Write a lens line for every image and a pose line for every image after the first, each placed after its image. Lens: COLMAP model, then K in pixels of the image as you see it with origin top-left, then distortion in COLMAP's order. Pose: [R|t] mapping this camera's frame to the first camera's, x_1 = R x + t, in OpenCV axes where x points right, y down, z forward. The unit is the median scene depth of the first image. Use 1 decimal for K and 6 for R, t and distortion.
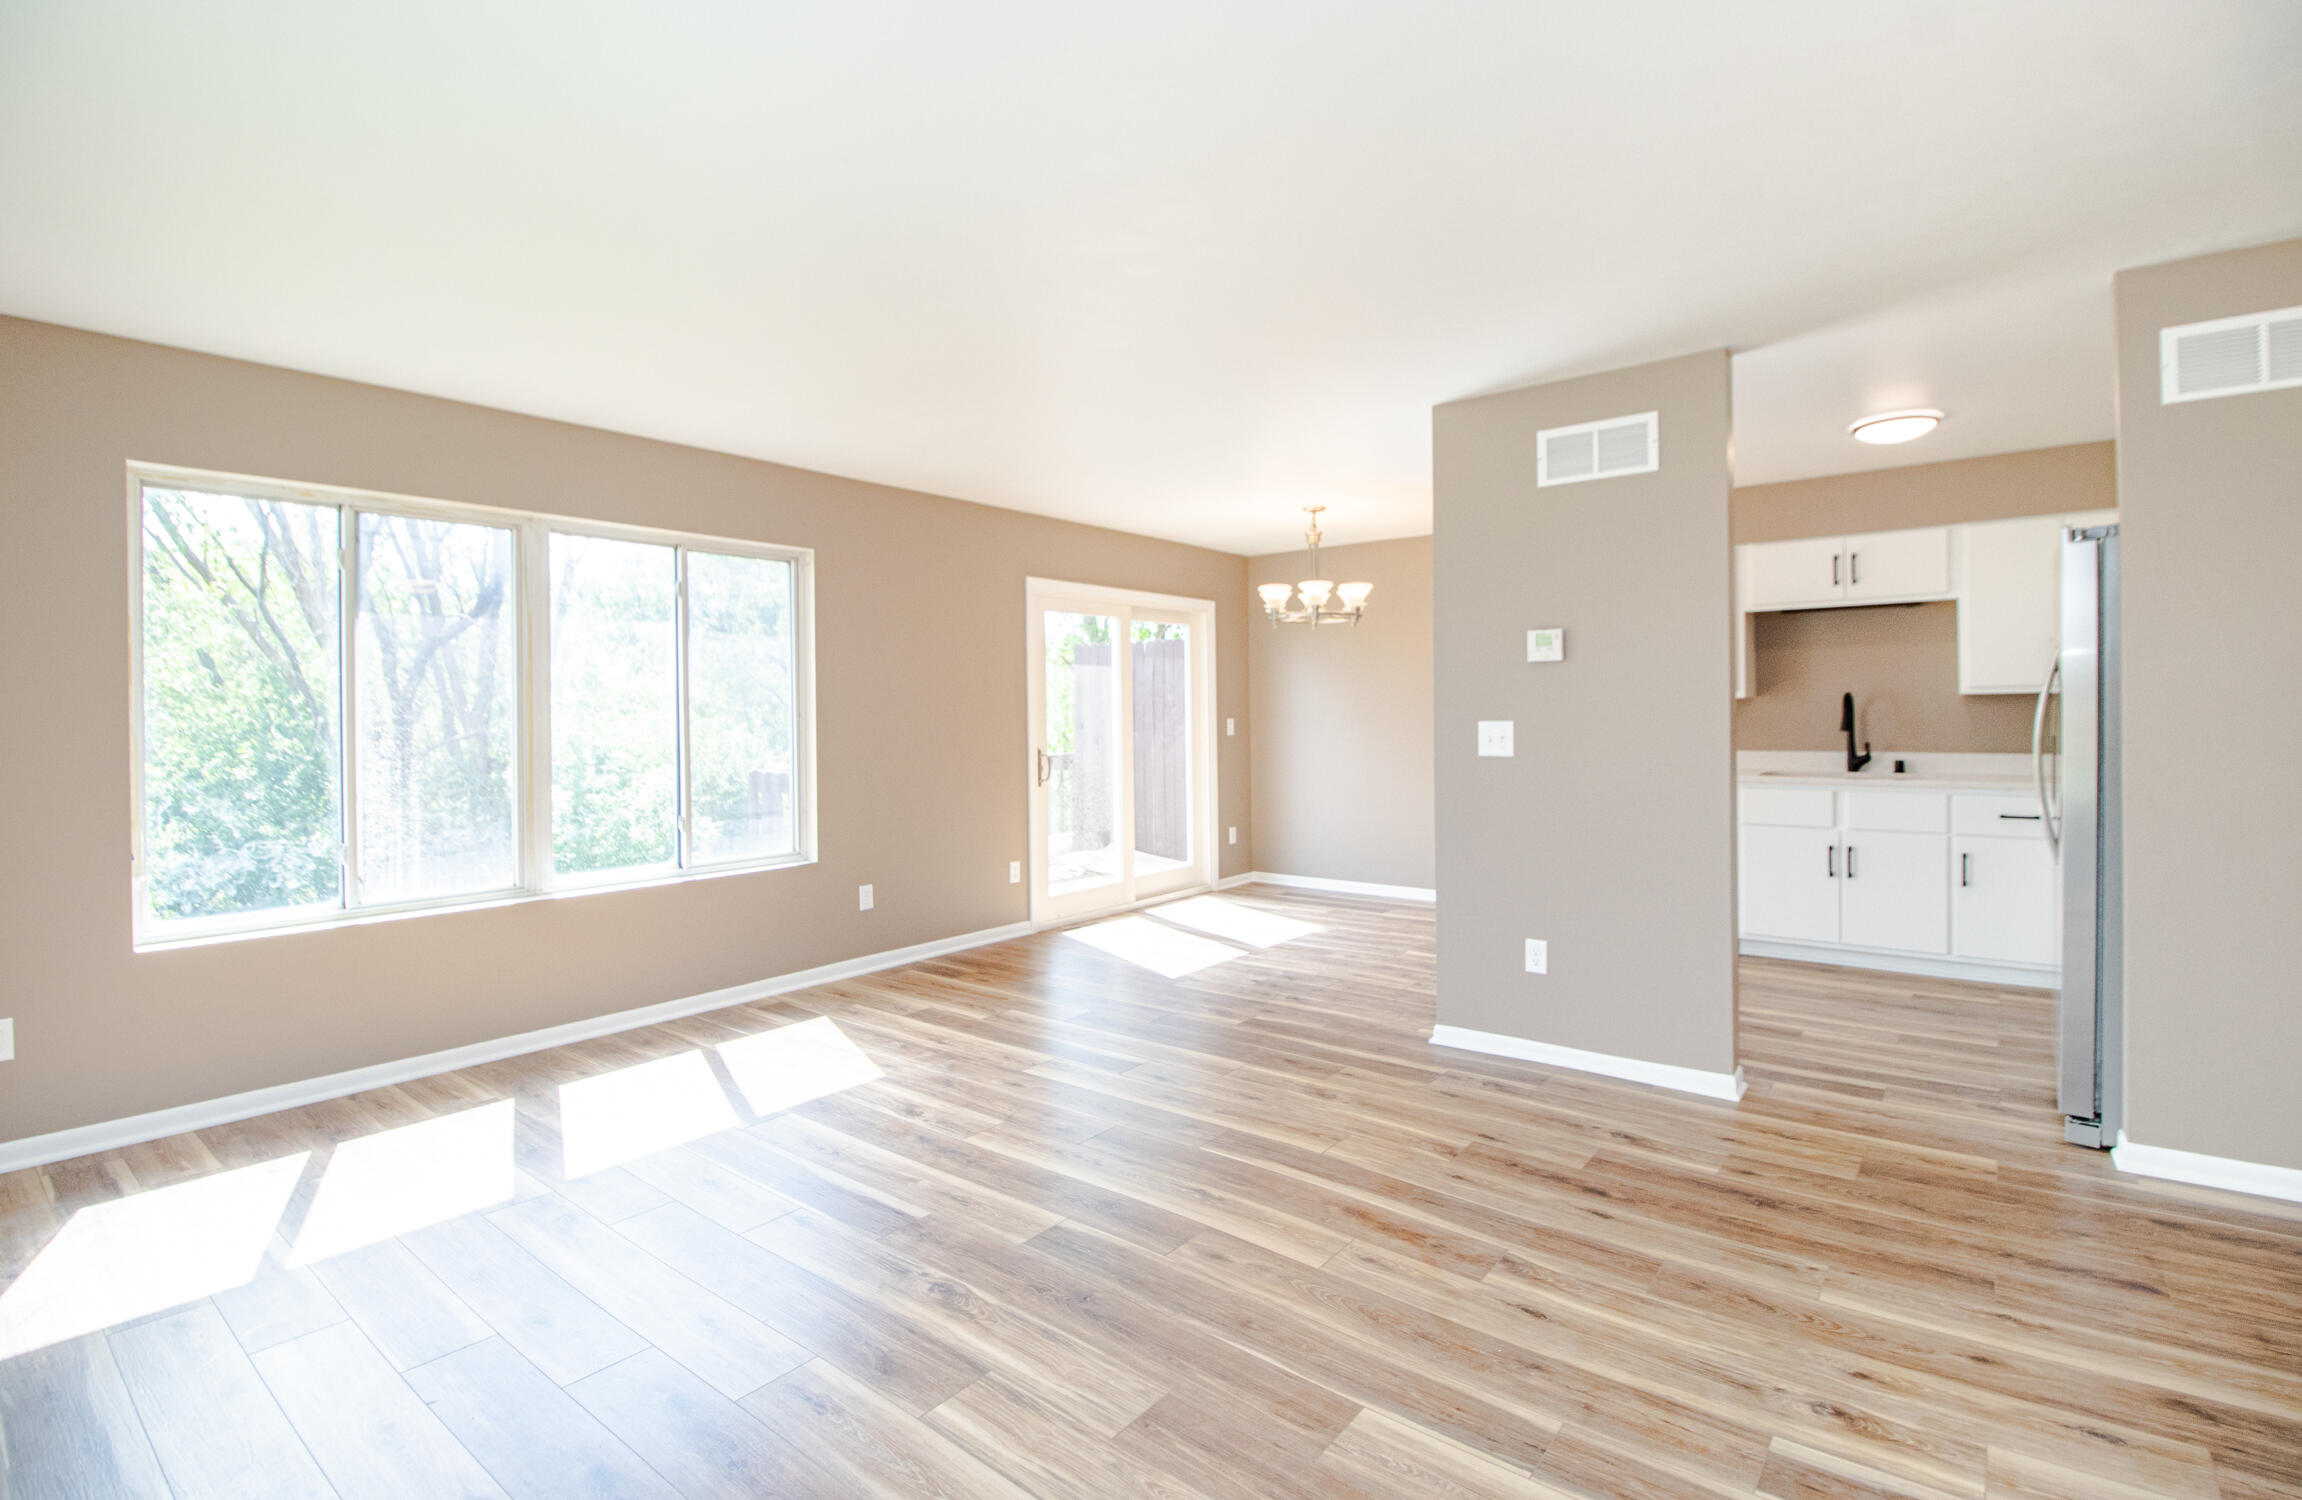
lens RADIAL K [[1061.4, 0, 1154.8], [0, 1061.4, 721.3], [0, 0, 1]] dist [0.001220, -0.014557]
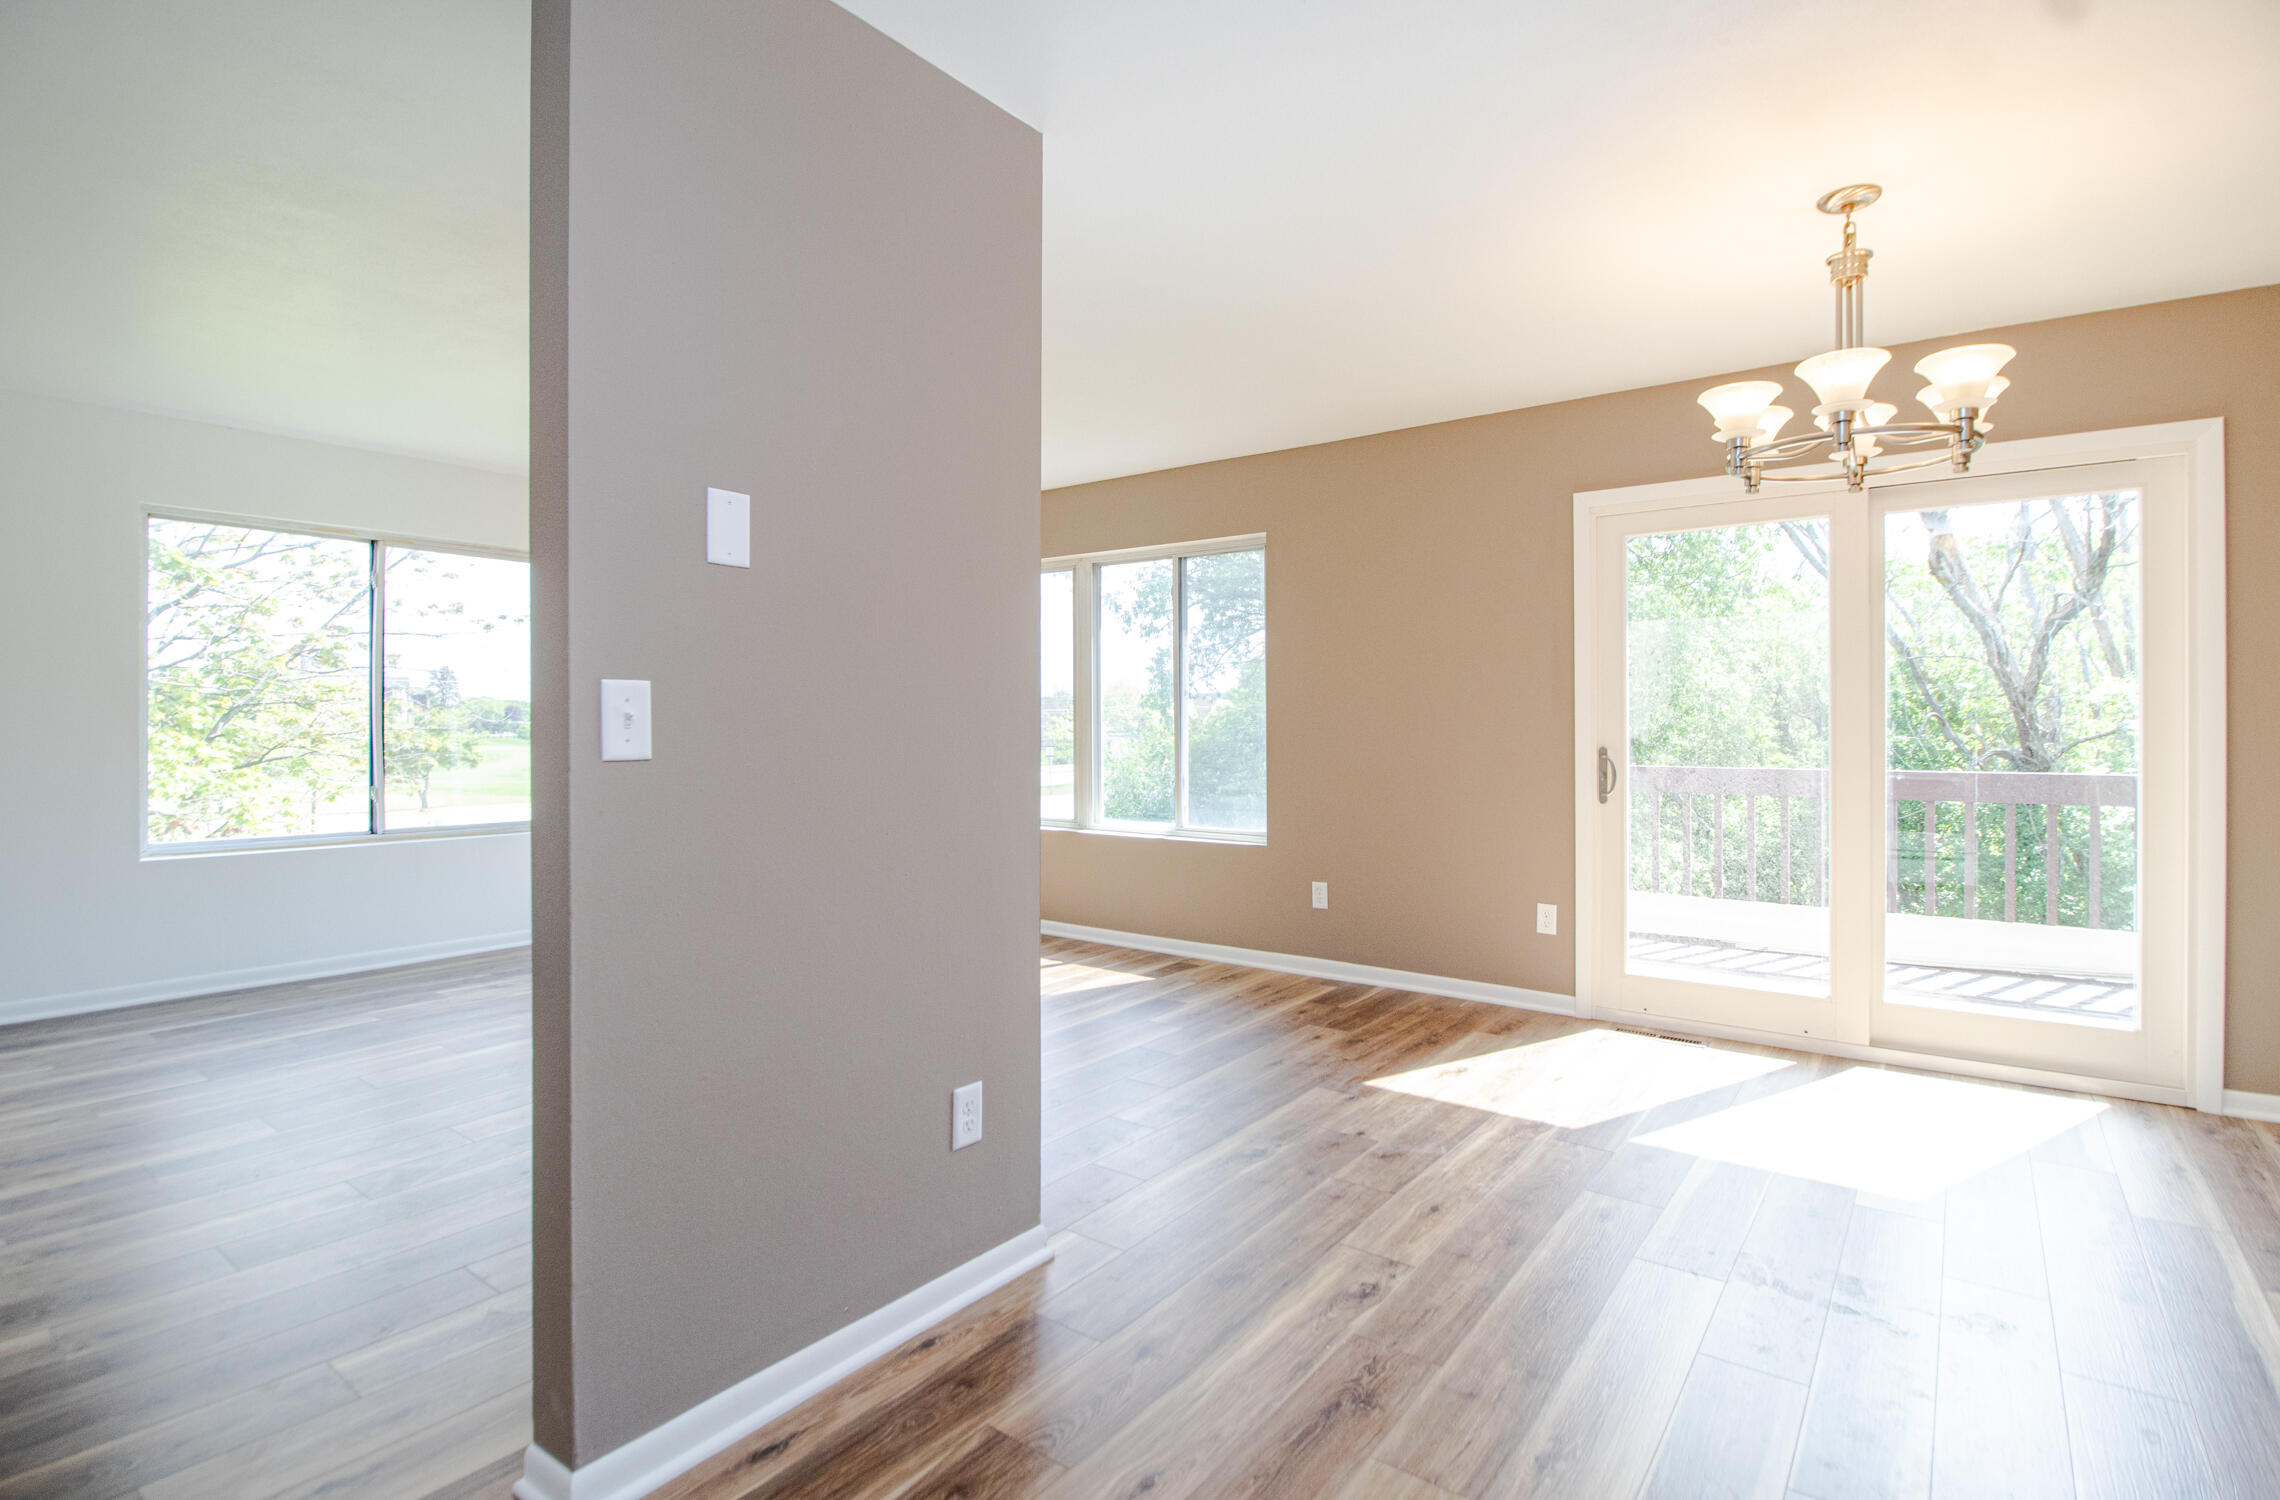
lens RADIAL K [[1084.0, 0, 1146.4], [0, 1084.0, 730.5], [0, 0, 1]] dist [0.000833, -0.015005]
pose [[0.032122, 0.014611, -0.999377, 0.953564], [-0.009298, 0.999854, 0.014319, 0.014616], [0.999441, 0.008832, 0.032253, 1.172457]]
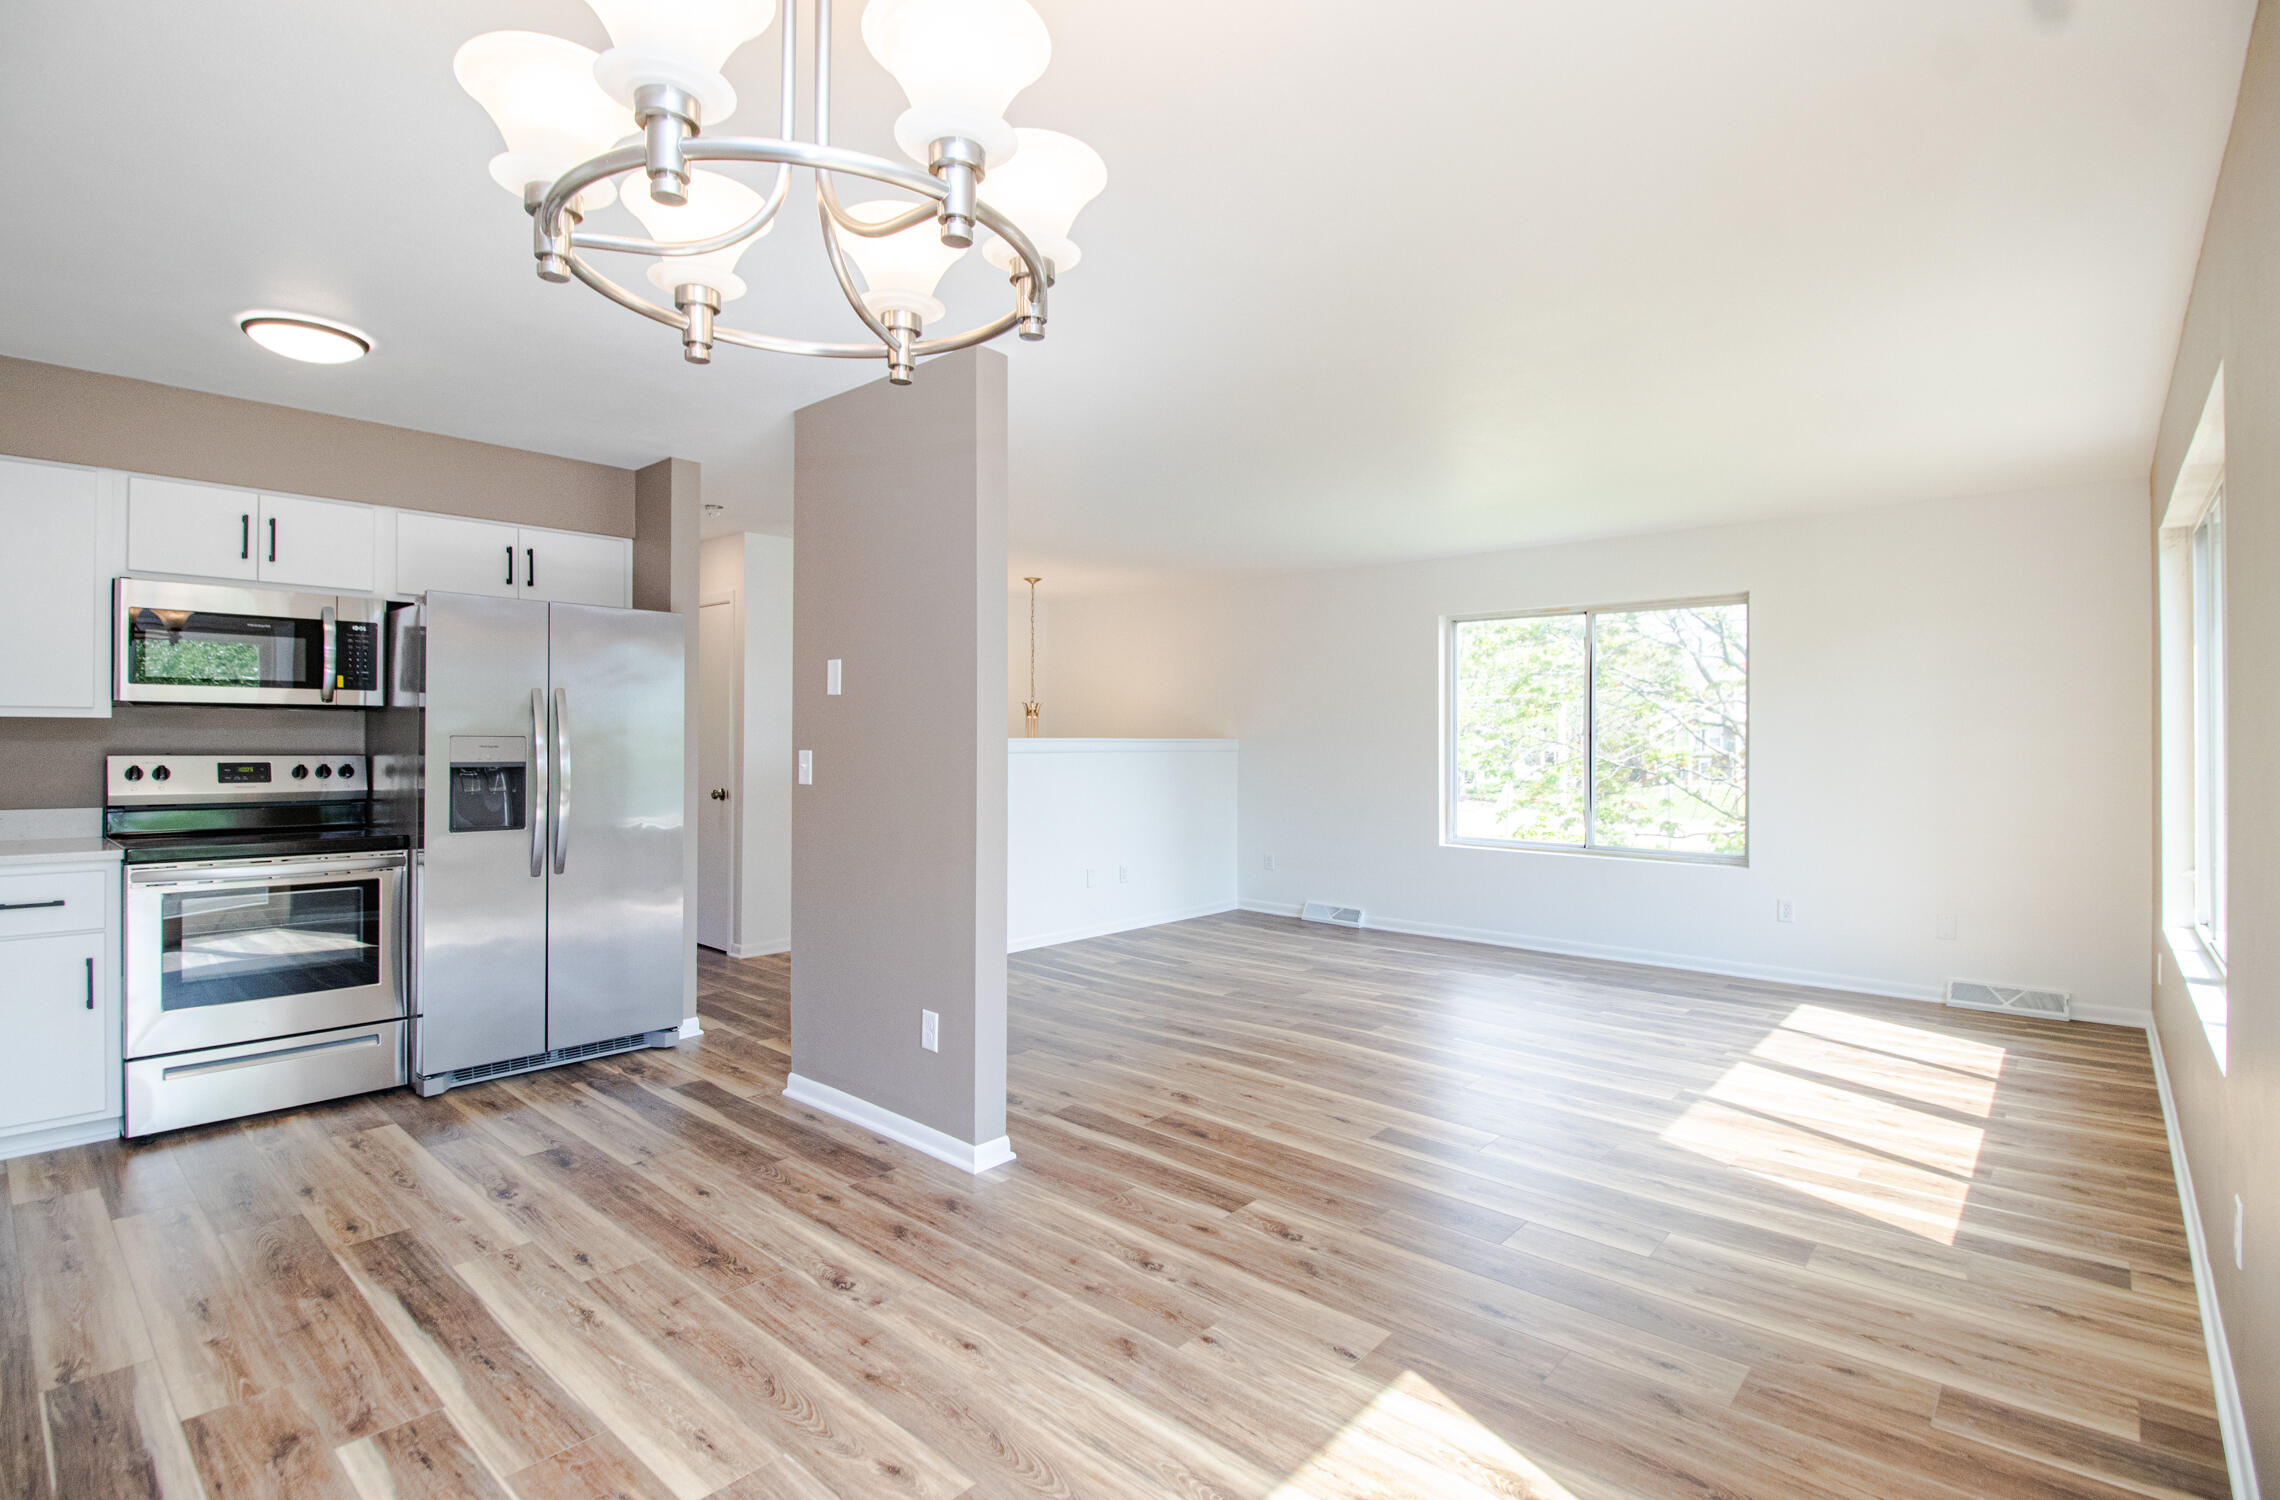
lens RADIAL K [[1070.3, 0, 1147.2], [0, 1070.3, 732.6], [0, 0, 1]] dist [-0.003698, -0.013212]
pose [[-0.998755, 0.006892, 0.049399, 0.132043], [0.007045, 0.999971, 0.002934, -0.017321], [-0.049377, 0.003278, -0.998775, 1.982484]]
